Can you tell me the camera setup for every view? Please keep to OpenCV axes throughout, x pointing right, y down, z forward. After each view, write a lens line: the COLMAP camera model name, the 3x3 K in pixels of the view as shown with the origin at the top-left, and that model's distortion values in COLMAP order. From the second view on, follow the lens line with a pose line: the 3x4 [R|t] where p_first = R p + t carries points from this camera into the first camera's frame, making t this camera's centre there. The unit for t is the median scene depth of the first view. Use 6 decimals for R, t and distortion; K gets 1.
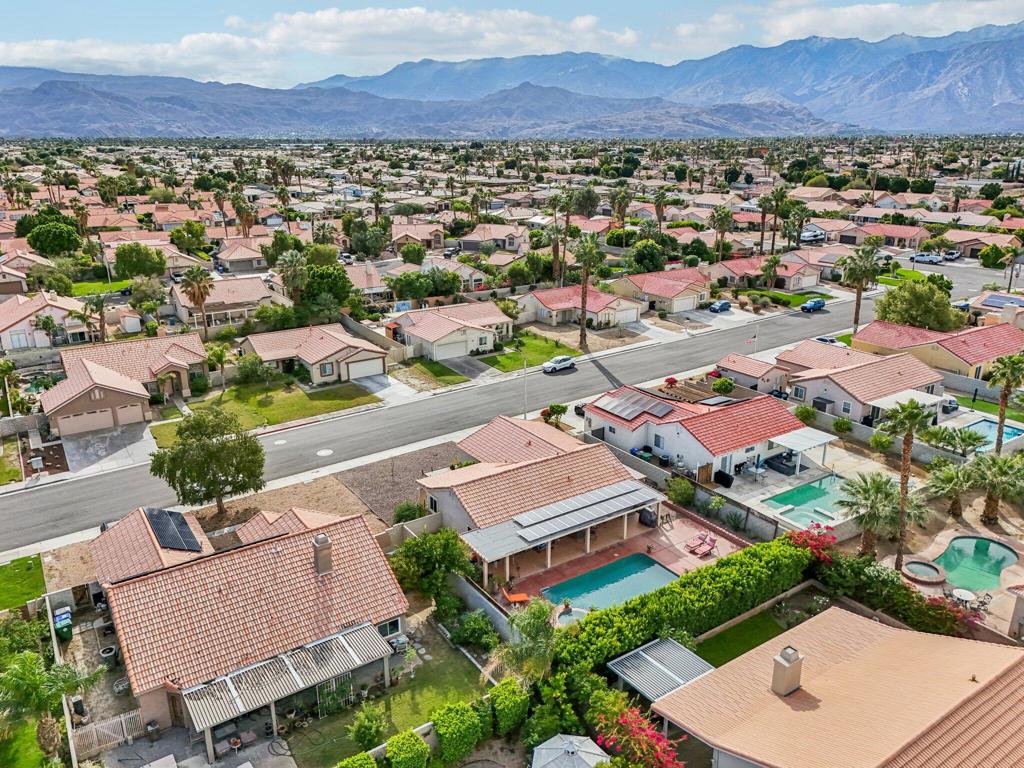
lens RADIAL K [[750.4, 0, 512.0], [0, 750.4, 384.0], [0, 0, 1]] dist [0.066848, -0.056603]
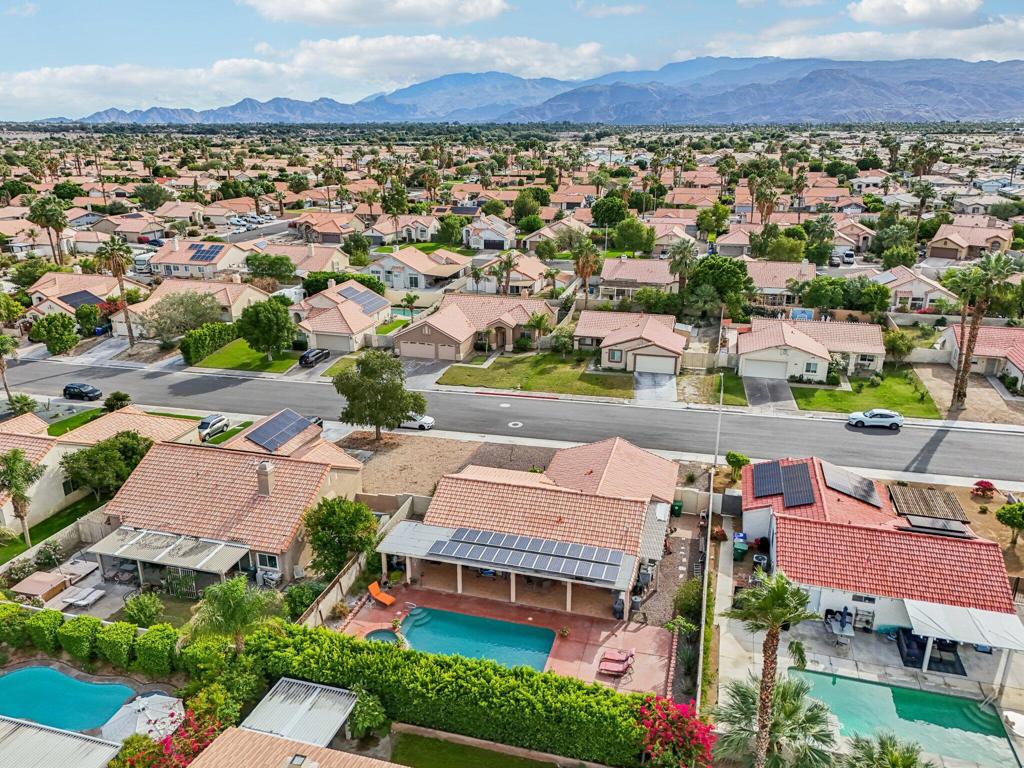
lens RADIAL K [[744.1, 0, 512.0], [0, 744.1, 384.0], [0, 0, 1]] dist [0.095953, -0.127937]
pose [[0.649663, 0.248445, -0.718479, 0.381392], [-0.234561, 0.964489, 0.121420, -0.070515], [0.723131, 0.089645, 0.684868, 0.224903]]
